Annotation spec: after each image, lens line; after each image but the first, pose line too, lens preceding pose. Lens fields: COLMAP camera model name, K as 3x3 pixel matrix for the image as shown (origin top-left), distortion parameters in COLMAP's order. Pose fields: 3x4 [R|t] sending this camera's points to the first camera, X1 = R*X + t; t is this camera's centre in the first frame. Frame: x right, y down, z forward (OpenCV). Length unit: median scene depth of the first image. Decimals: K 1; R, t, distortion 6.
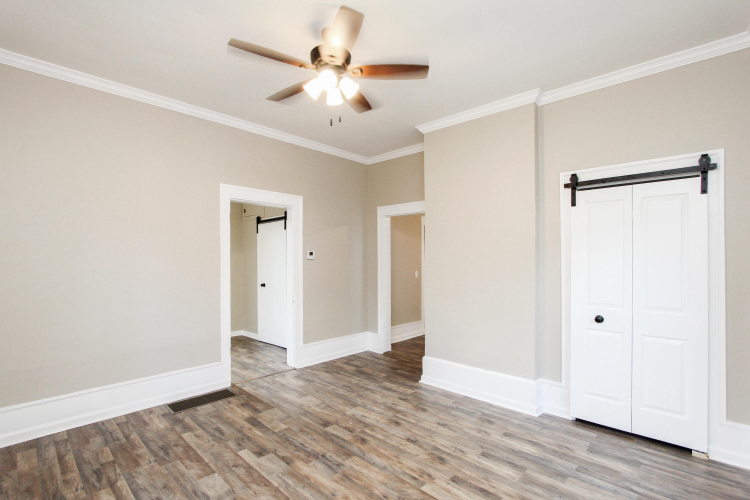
lens RADIAL K [[346.5, 0, 380.3], [0, 346.5, 258.0], [0, 0, 1]] dist [-0.007139, 0.000708]
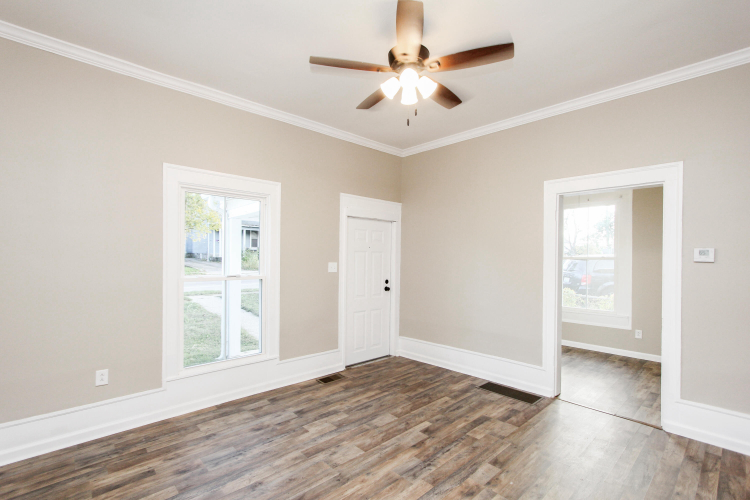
lens RADIAL K [[346.5, 0, 362.8], [0, 346.5, 240.0], [0, 0, 1]] dist [-0.007139, 0.000708]
pose [[-0.084330, -0.055077, -0.994915, 0.744241], [-0.005582, 0.998482, -0.054801, 0.013207], [0.996422, 0.000932, -0.084510, 0.817426]]
